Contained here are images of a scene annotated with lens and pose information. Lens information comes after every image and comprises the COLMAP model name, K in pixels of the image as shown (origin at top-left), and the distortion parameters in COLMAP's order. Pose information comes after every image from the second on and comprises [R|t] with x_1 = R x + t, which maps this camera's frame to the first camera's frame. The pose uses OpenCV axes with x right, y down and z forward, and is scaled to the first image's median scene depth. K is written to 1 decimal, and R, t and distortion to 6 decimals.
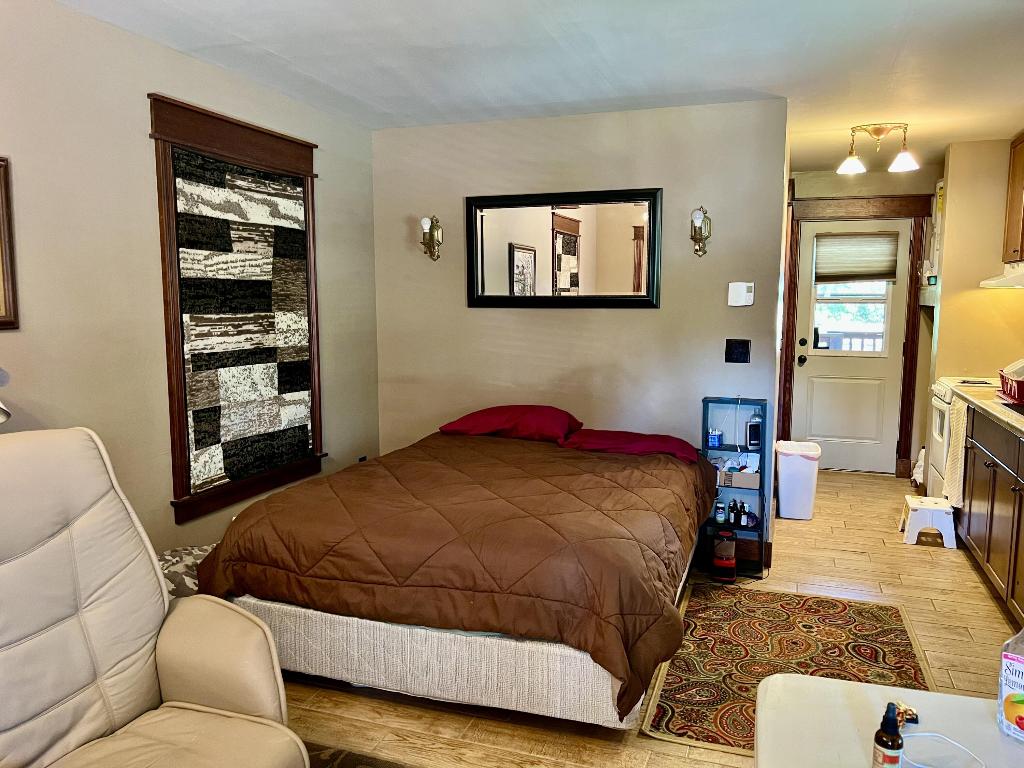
lens RADIAL K [[772.1, 0, 513.2], [0, 772.1, 387.2], [0, 0, 1]] dist [0.051612, -0.066632]
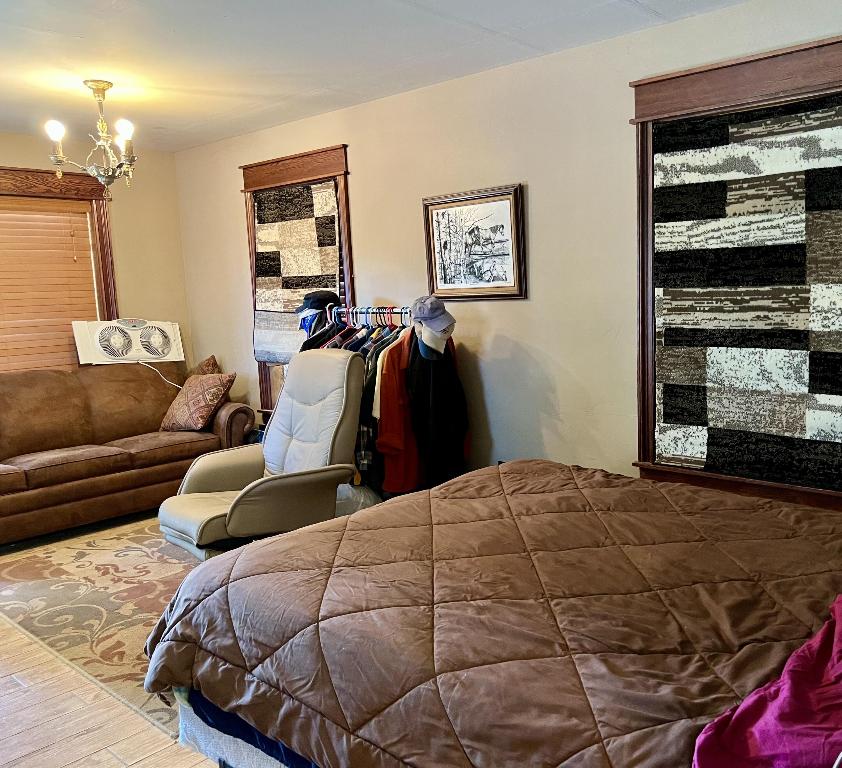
lens RADIAL K [[603.6, 0, 421.6], [0, 603.6, 381.0], [0, 0, 1]] dist [-0.000887, -0.010195]
pose [[-0.285951, 0.140695, -0.947859, 0.404590], [-0.089338, 0.980940, 0.172557, -0.077092], [0.954070, 0.134023, -0.267932, 0.864748]]
